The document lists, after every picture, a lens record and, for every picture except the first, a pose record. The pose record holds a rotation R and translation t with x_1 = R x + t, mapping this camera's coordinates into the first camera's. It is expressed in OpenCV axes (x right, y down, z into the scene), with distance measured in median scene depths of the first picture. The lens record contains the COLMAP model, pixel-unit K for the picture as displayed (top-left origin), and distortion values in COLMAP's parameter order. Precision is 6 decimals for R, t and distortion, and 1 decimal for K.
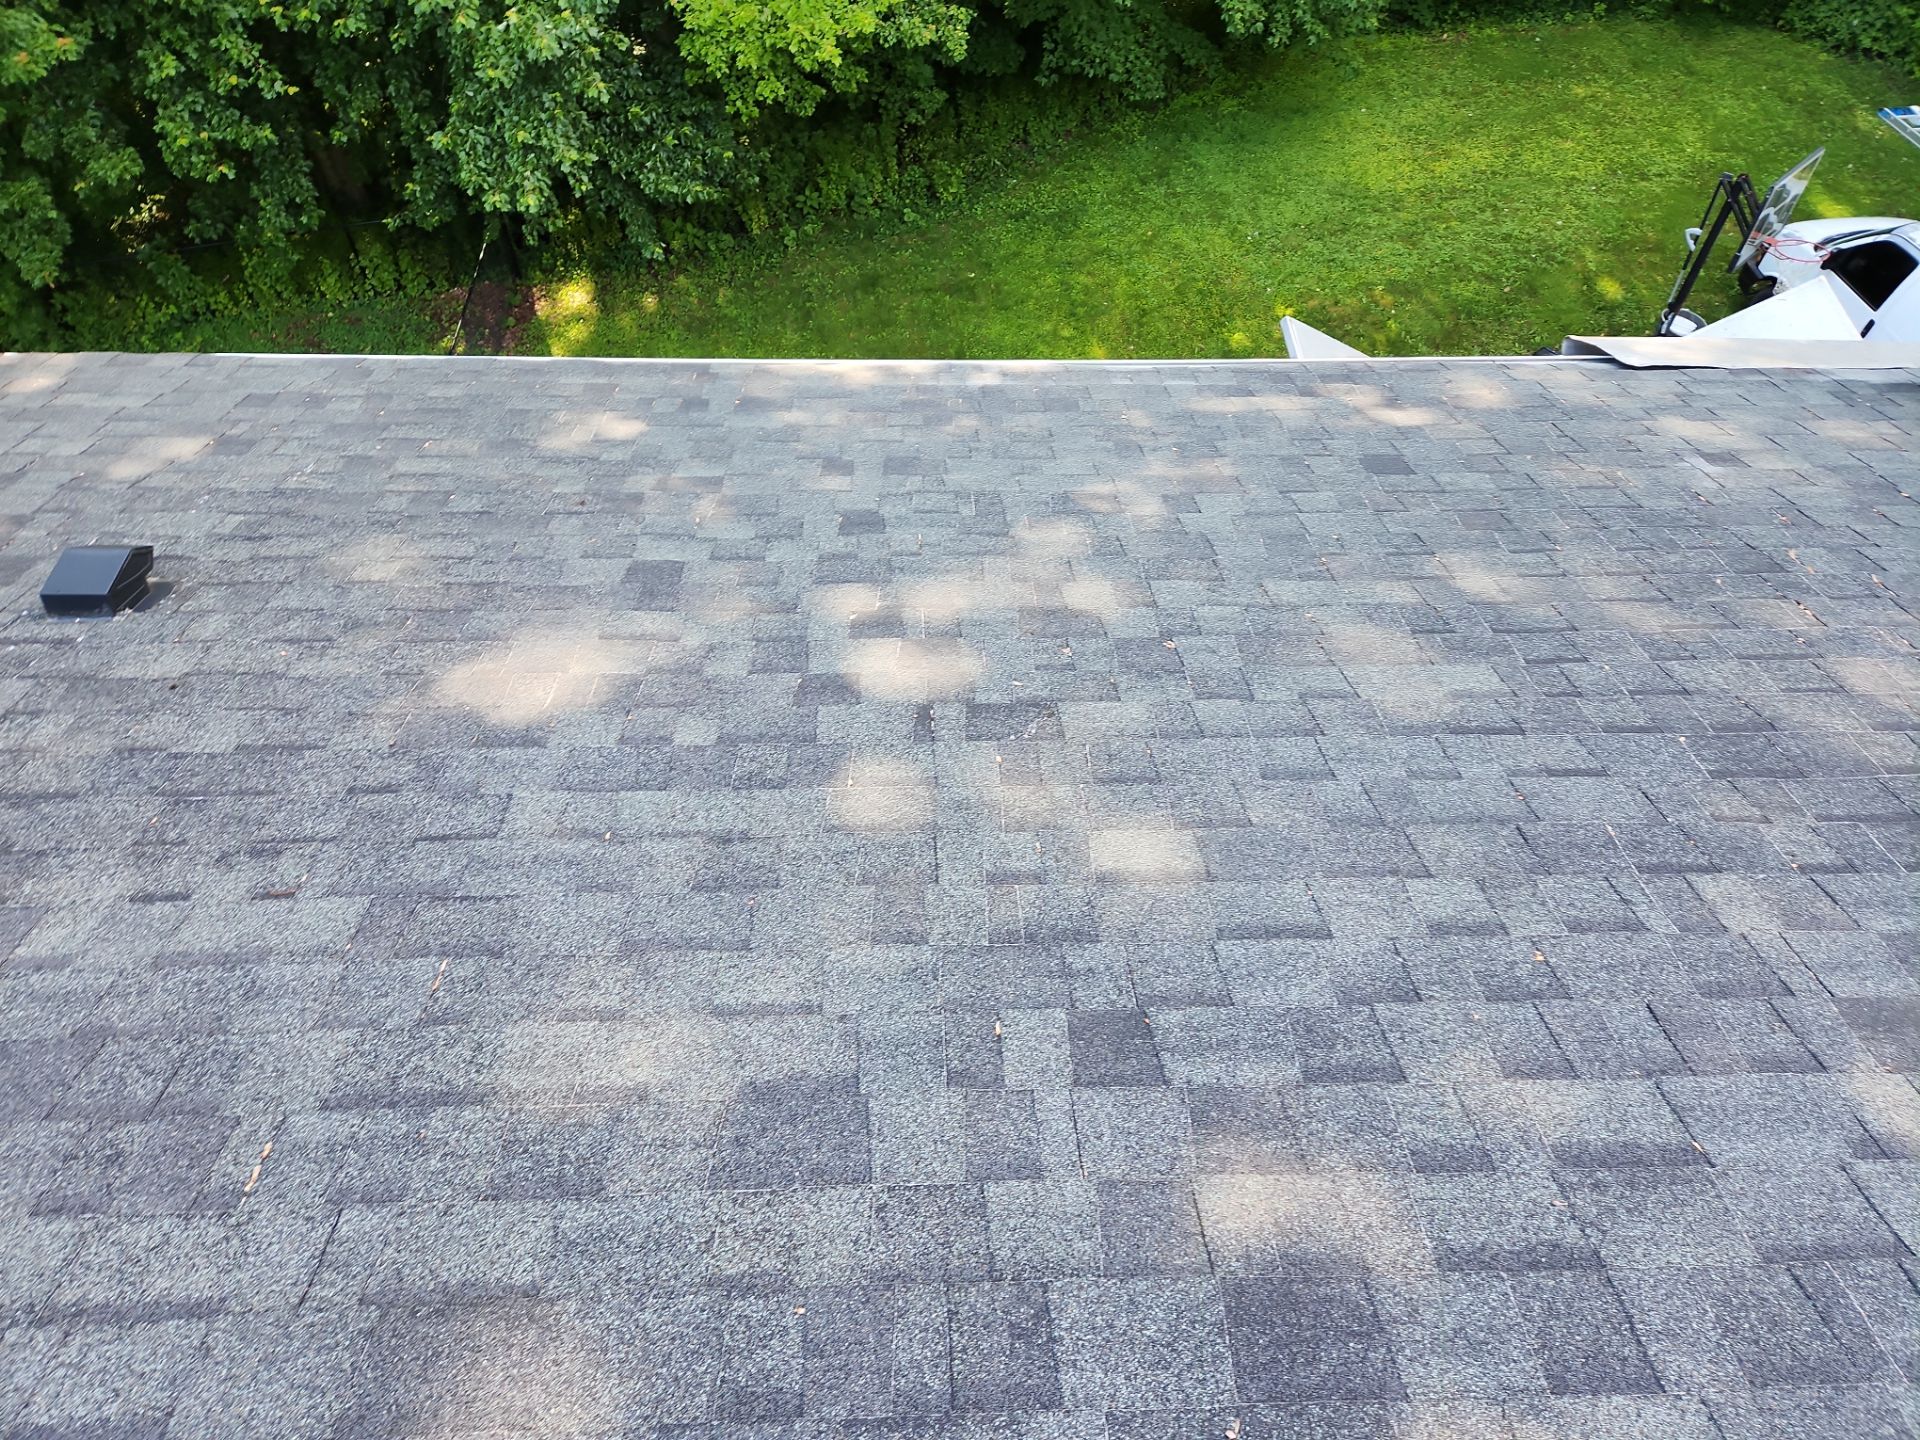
lens RADIAL K [[1543.0, 0, 960.0], [0, 1543.0, 720.0], [0, 0, 1]] dist [0.098802, -0.102427]
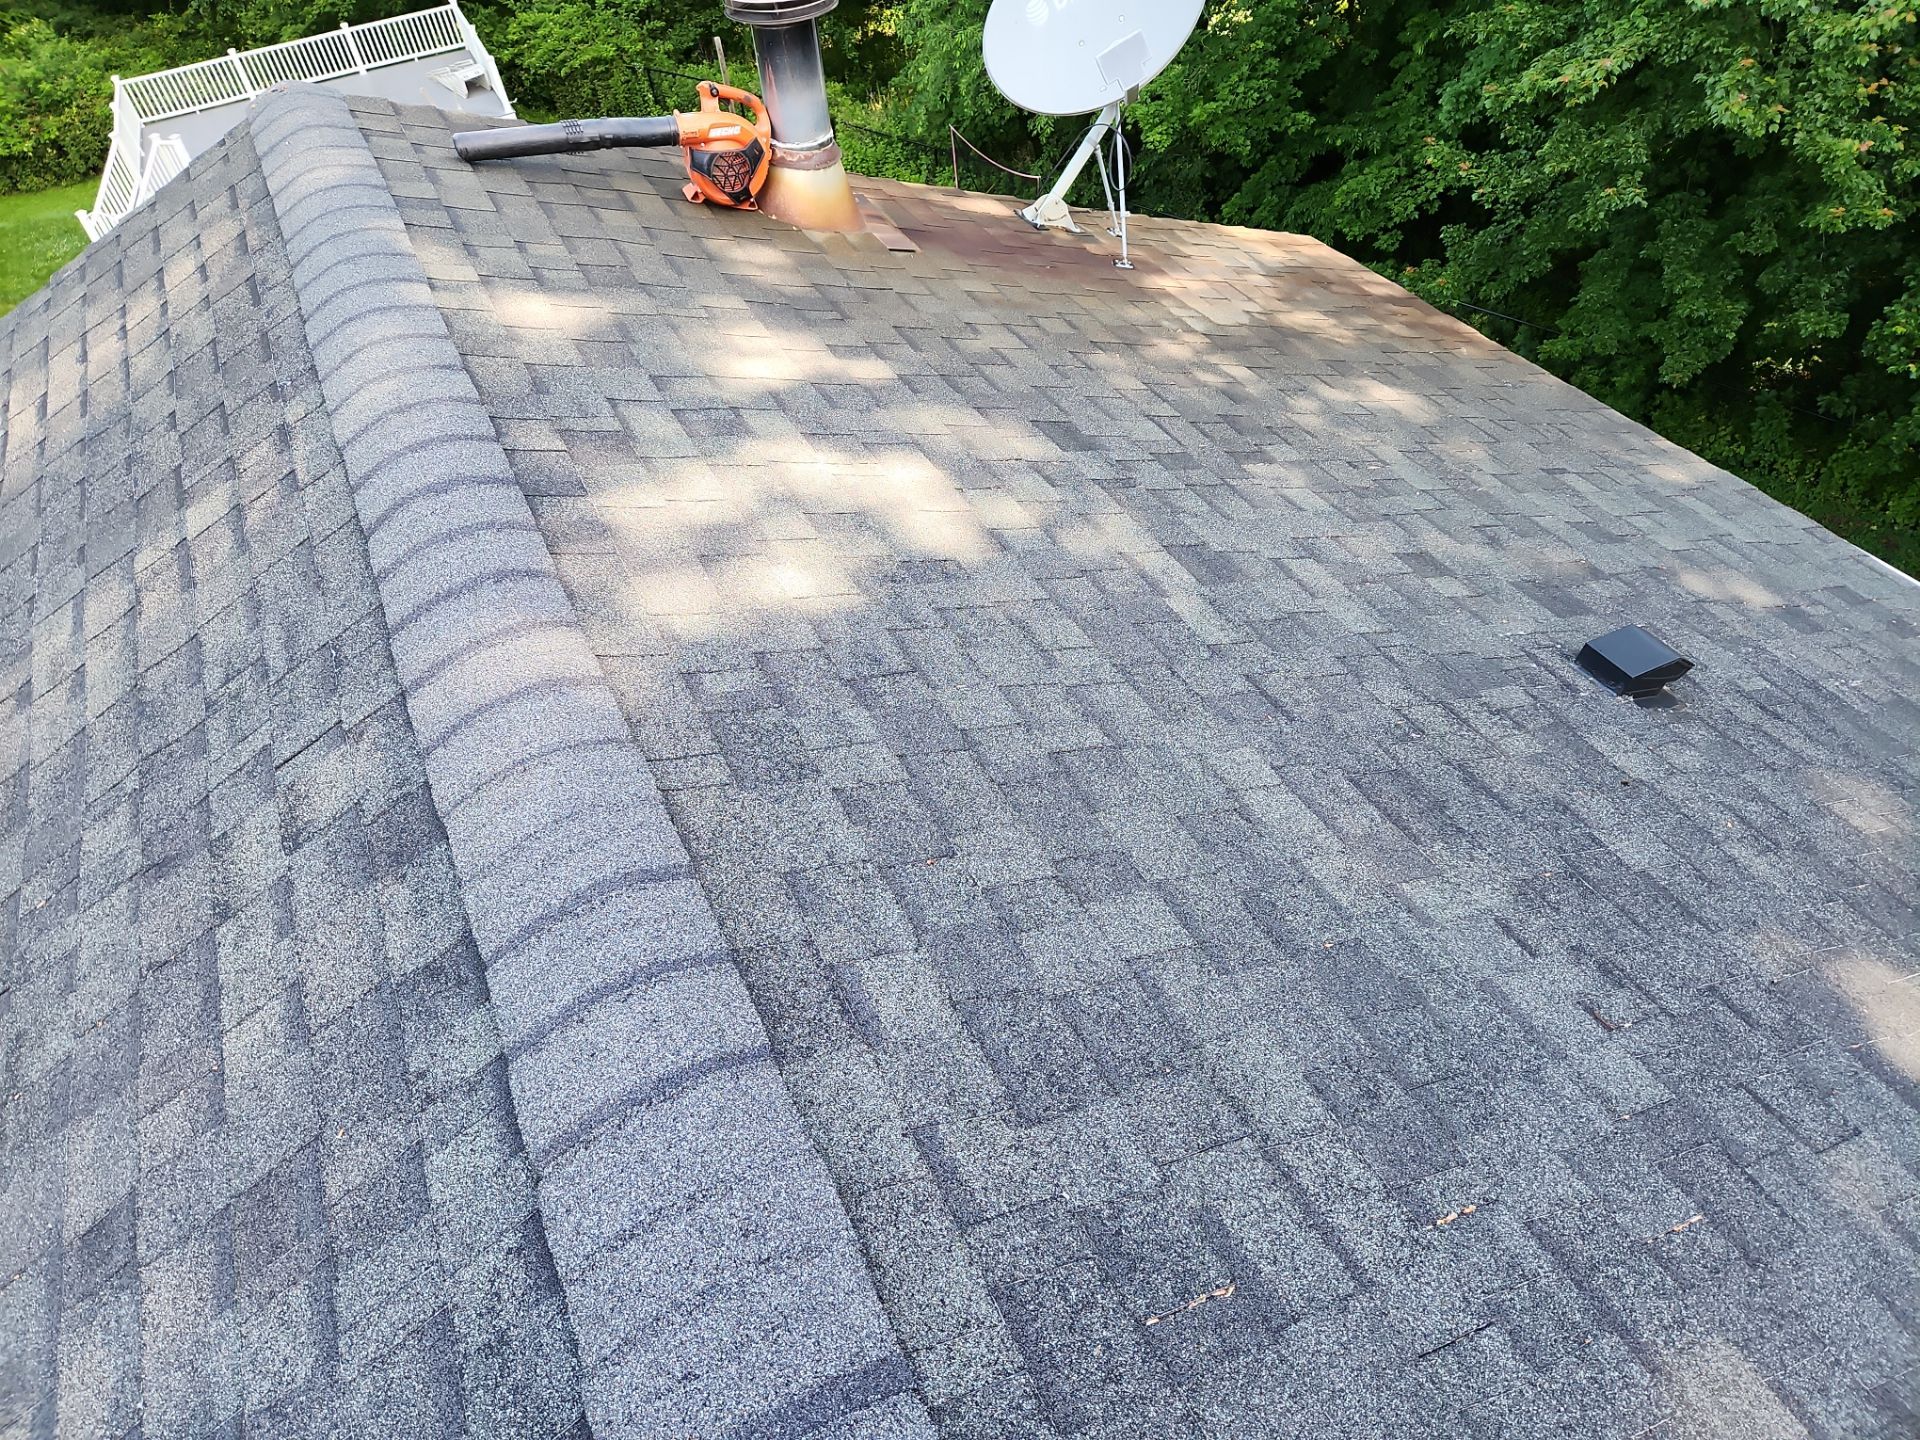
lens RADIAL K [[1543.0, 0, 960.0], [0, 1543.0, 720.0], [0, 0, 1]] dist [0.098802, -0.102427]
pose [[0.306506, 0.549778, -0.777044, 0.124489], [-0.628360, 0.730054, 0.268674, -0.044050], [0.714995, 0.405913, 0.569224, 0.059300]]
